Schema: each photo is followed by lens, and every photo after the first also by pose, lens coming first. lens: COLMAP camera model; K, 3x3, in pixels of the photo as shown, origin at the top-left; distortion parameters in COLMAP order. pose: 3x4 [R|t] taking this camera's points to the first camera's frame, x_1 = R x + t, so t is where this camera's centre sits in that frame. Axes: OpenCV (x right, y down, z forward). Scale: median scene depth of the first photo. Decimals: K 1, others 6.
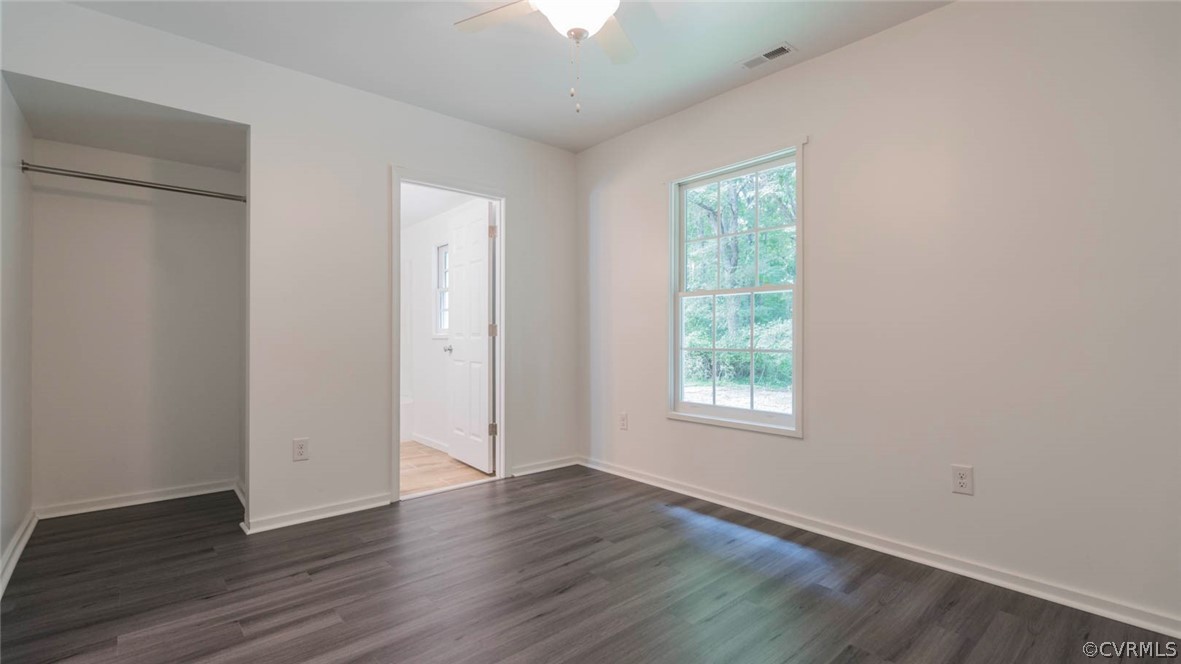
lens RADIAL K [[536.0, 0, 590.5], [0, 536.0, 332.0], [0, 0, 1]] dist [0.009489, 0.000376]
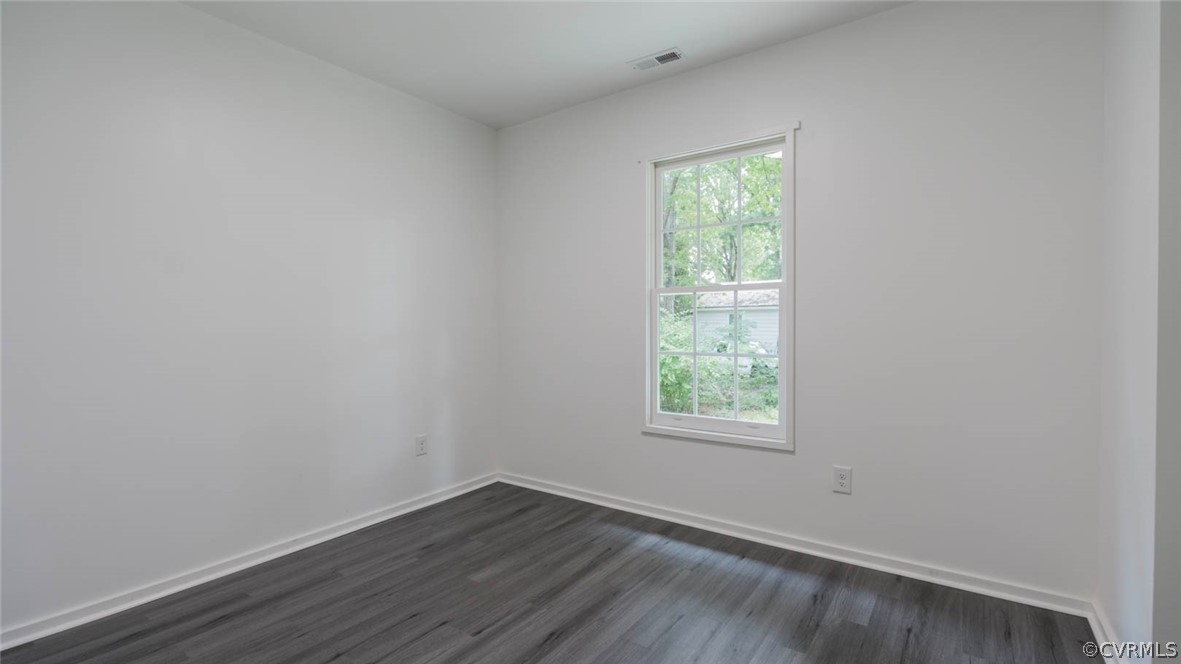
lens RADIAL K [[556.8, 0, 590.5], [0, 556.8, 332.0], [0, 0, 1]] dist [-0.014079, 0.000104]
pose [[0.979170, 0.006320, 0.202944, -0.120213], [-0.006236, 0.999980, -0.001054, -0.000311], [-0.202946, -0.000233, 0.979190, 0.136584]]
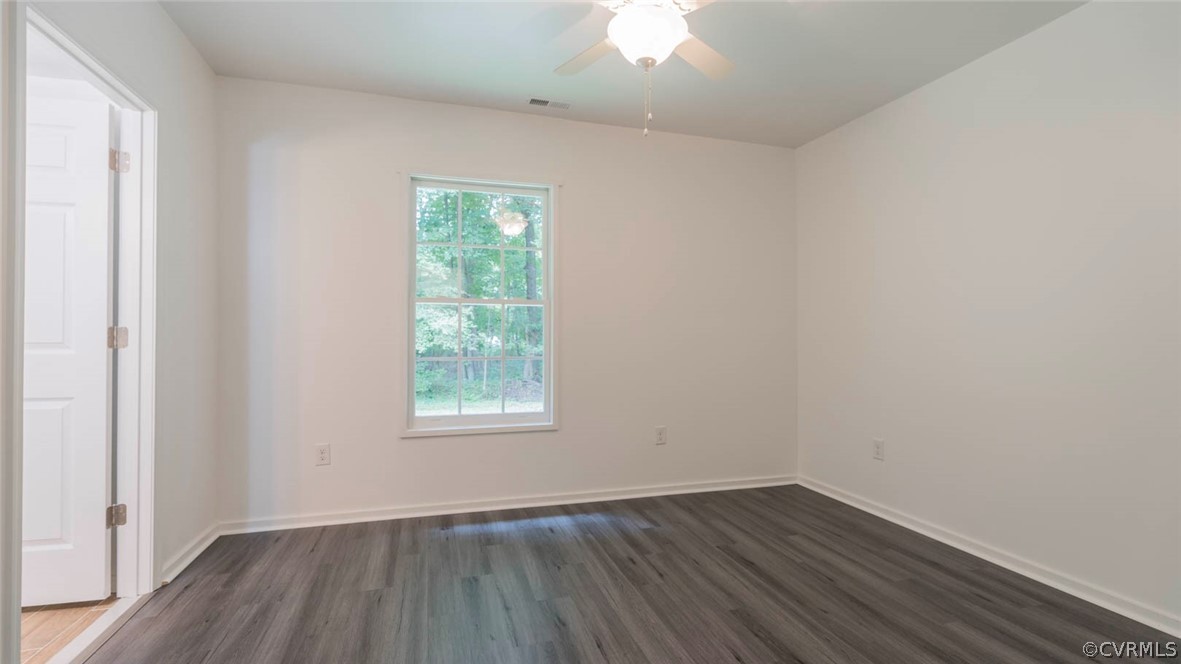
lens RADIAL K [[536.0, 0, 590.5], [0, 536.0, 332.0], [0, 0, 1]] dist [0.009489, 0.000376]
pose [[0.404934, 0.016406, 0.914199, -0.620198], [-0.006867, 0.999865, -0.014902, -0.004010], [-0.914320, -0.000243, 0.404992, 0.406052]]
